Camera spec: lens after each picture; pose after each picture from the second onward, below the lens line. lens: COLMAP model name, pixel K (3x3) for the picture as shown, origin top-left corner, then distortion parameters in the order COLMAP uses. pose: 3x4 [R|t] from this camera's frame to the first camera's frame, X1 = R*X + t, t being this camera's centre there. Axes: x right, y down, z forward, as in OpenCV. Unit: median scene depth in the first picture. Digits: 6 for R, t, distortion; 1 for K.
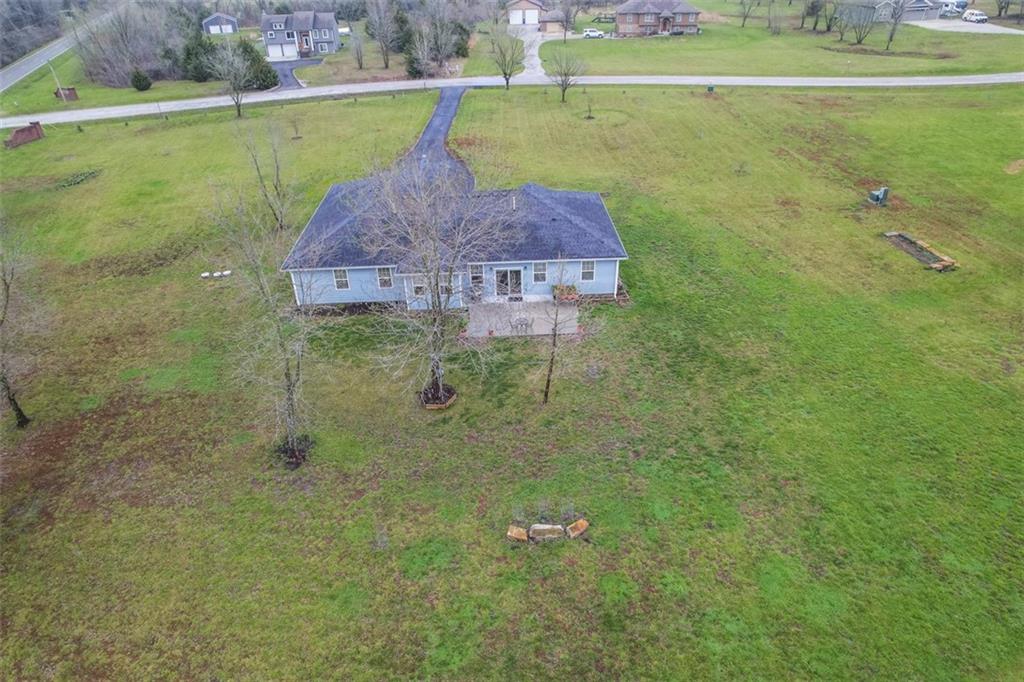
lens RADIAL K [[655.6, 0, 508.1], [0, 655.6, 344.3], [0, 0, 1]] dist [-0.076507, 0.070330]
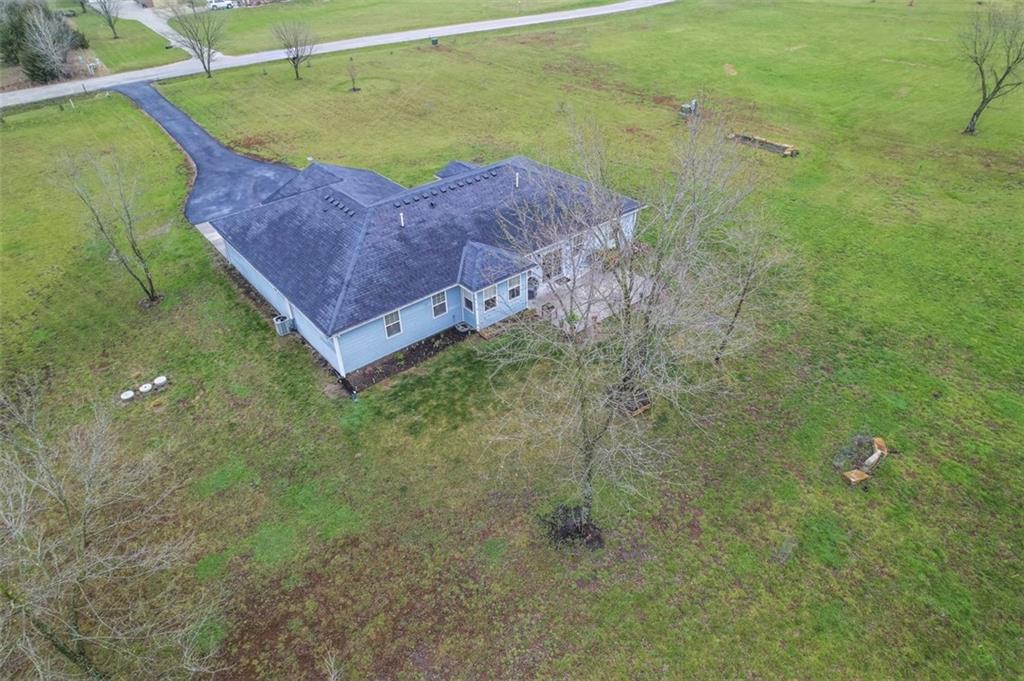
lens RADIAL K [[655.6, 0, 508.1], [0, 655.6, 343.8], [0, 0, 1]] dist [-0.076507, 0.070330]
pose [[0.796876, -0.351869, 0.491098, -0.536682], [0.328390, 0.934588, 0.136769, -0.138301], [-0.507099, 0.052283, 0.860301, 0.260688]]
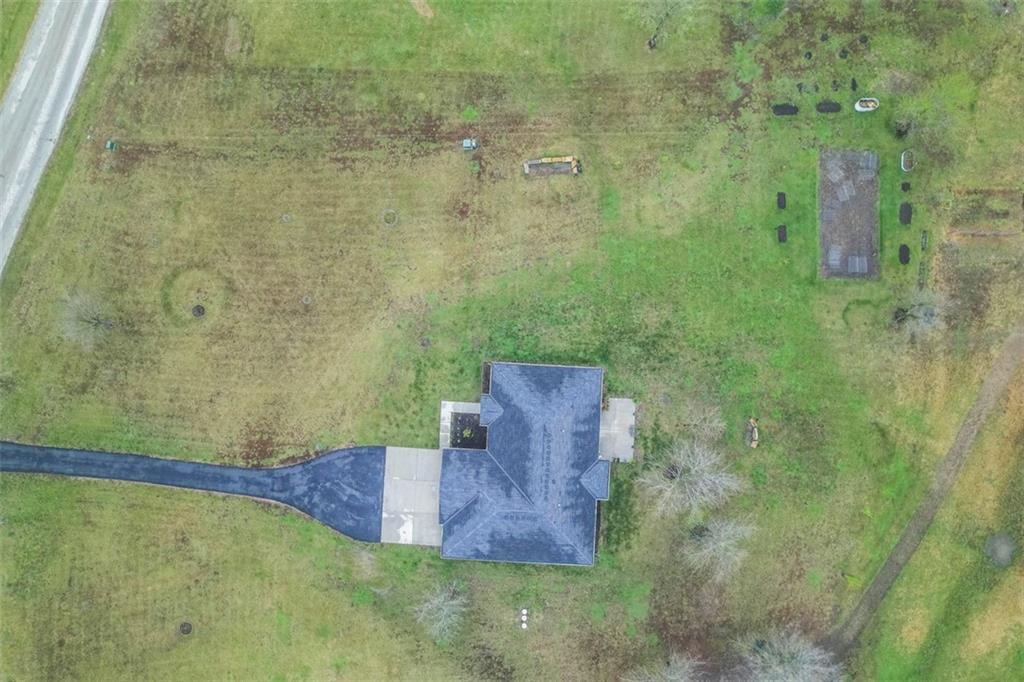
lens RADIAL K [[655.6, 0, 508.1], [0, 655.6, 344.3], [0, 0, 1]] dist [-0.076507, 0.070330]
pose [[0.085616, -0.993597, 0.073723, 0.094392], [0.527203, 0.107966, 0.842852, -1.743437], [-0.845415, -0.033295, 0.533071, 0.266722]]
